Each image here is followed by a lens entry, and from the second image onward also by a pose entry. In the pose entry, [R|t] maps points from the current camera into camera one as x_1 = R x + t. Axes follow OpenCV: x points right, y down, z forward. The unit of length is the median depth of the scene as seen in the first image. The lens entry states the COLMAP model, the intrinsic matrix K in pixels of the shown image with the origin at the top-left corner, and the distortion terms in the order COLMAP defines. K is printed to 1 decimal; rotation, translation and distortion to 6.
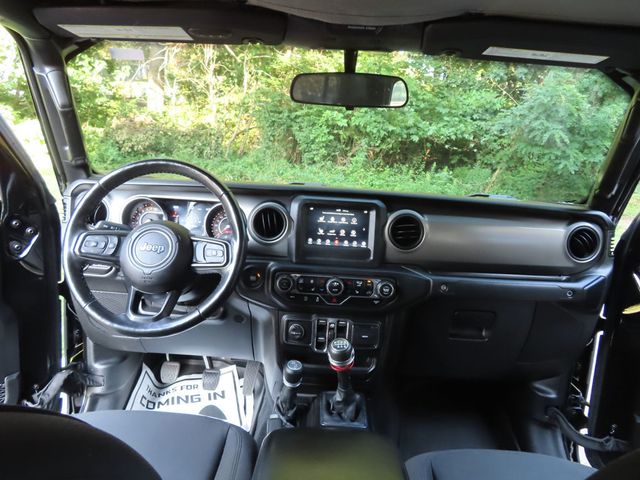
lens RADIAL K [[455.0, 0, 321.4], [0, 455.0, 239.1], [0, 0, 1]] dist [-0.013205, 0.003472]
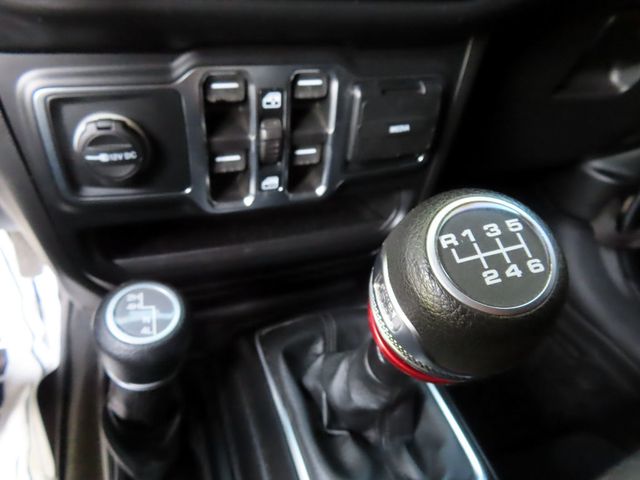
lens RADIAL K [[457.1, 0, 320.0], [0, 457.1, 239.9], [0, 0, 1]] dist [-0.008045, 0.000036]
pose [[0.934003, -0.204331, 0.293064, -0.035842], [0.033146, 0.866323, 0.498383, 0.137252], [-0.355723, -0.455778, 0.815921, 0.772769]]
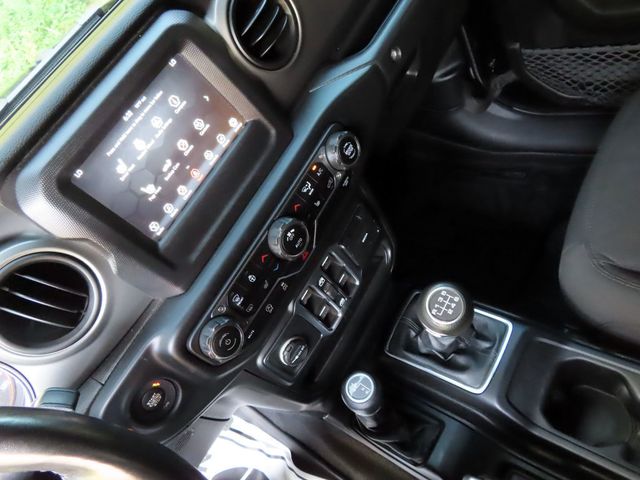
lens RADIAL K [[457.1, 0, 320.0], [0, 457.1, 239.9], [0, 0, 1]] dist [-0.008045, 0.000036]
pose [[0.465048, -0.847039, 0.257403, -0.067614], [0.633446, 0.521496, 0.571654, -0.121821], [-0.618447, -0.102796, 0.779074, 0.615884]]
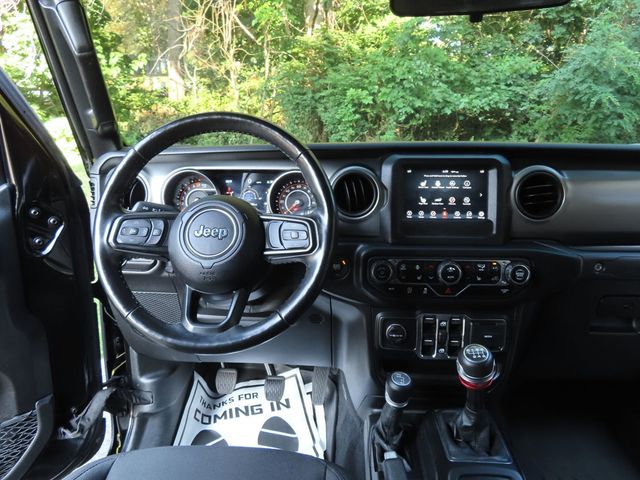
lens RADIAL K [[457.1, 0, 320.0], [0, 457.1, 239.9], [0, 0, 1]] dist [-0.008045, 0.000036]
pose [[0.996845, -0.049903, -0.061723, -0.128127], [0.051977, 0.998120, 0.032469, 0.014334], [0.059987, -0.035574, 0.997565, 0.230071]]
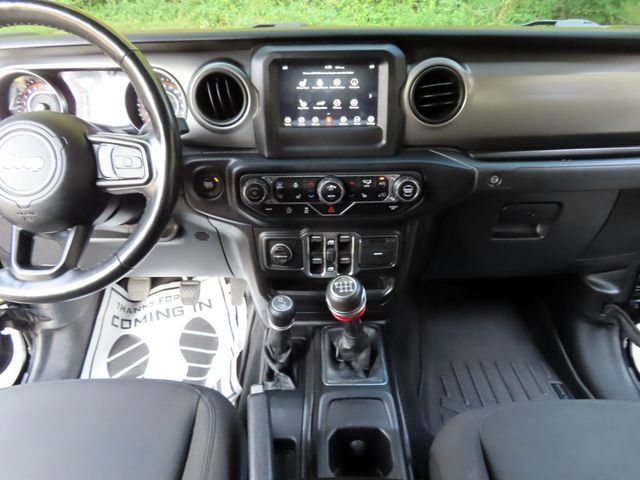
lens RADIAL K [[457.1, 0, 320.0], [0, 457.1, 239.9], [0, 0, 1]] dist [-0.008045, 0.000036]
pose [[0.997158, -0.073317, -0.017358, 0.019587], [0.075034, 0.945453, 0.317000, -0.038815], [-0.006830, -0.317401, 0.948267, 0.331496]]
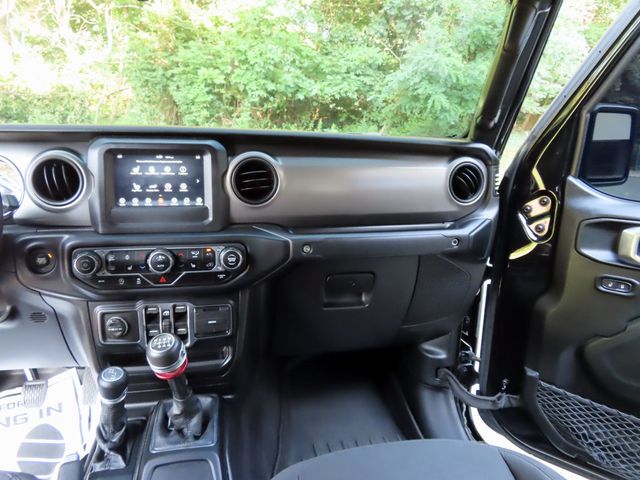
lens RADIAL K [[455.0, 0, 321.4], [0, 455.0, 239.1], [0, 0, 1]] dist [-0.013205, 0.003472]
pose [[0.972817, -0.087182, 0.214539, 0.122509], [0.070265, 0.993877, 0.085269, 0.023661], [-0.220659, -0.067876, 0.972986, 0.226526]]
